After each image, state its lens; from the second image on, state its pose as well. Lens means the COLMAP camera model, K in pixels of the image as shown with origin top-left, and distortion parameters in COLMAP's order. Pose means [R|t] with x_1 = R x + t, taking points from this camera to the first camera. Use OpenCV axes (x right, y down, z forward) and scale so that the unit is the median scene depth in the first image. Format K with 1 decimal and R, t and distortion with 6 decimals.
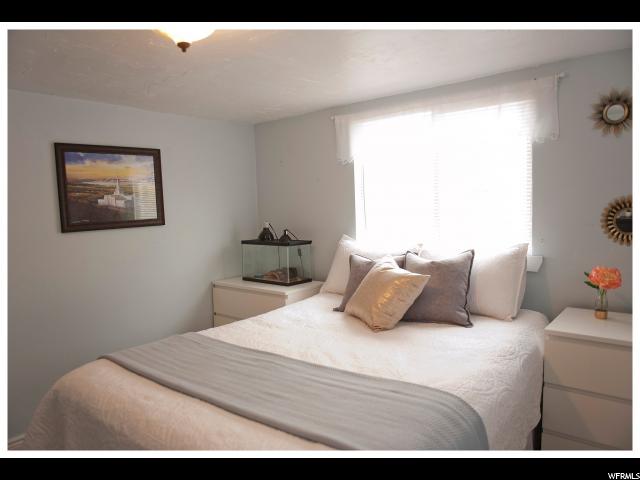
lens RADIAL K [[413.8, 0, 321.4], [0, 413.8, 239.3], [0, 0, 1]] dist [-0.045677, -0.001183]
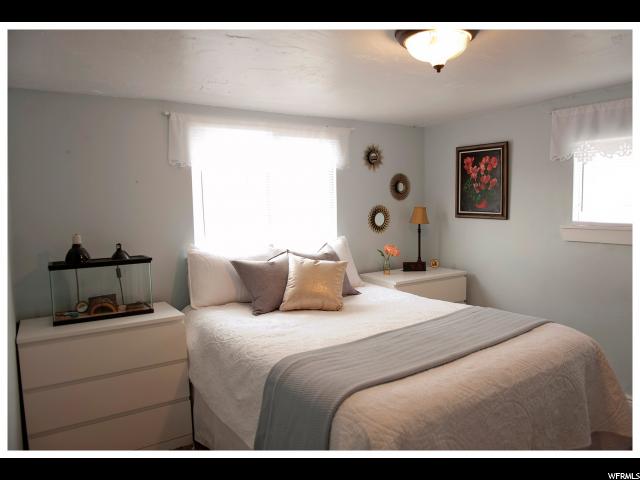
lens RADIAL K [[413.8, 0, 321.4], [0, 413.8, 239.3], [0, 0, 1]] dist [-0.045677, -0.001183]
pose [[0.353085, -0.050734, 0.934215, -0.767701], [0.089937, 0.995745, 0.020085, -0.014620], [-0.931258, 0.076929, 0.356146, 0.447633]]
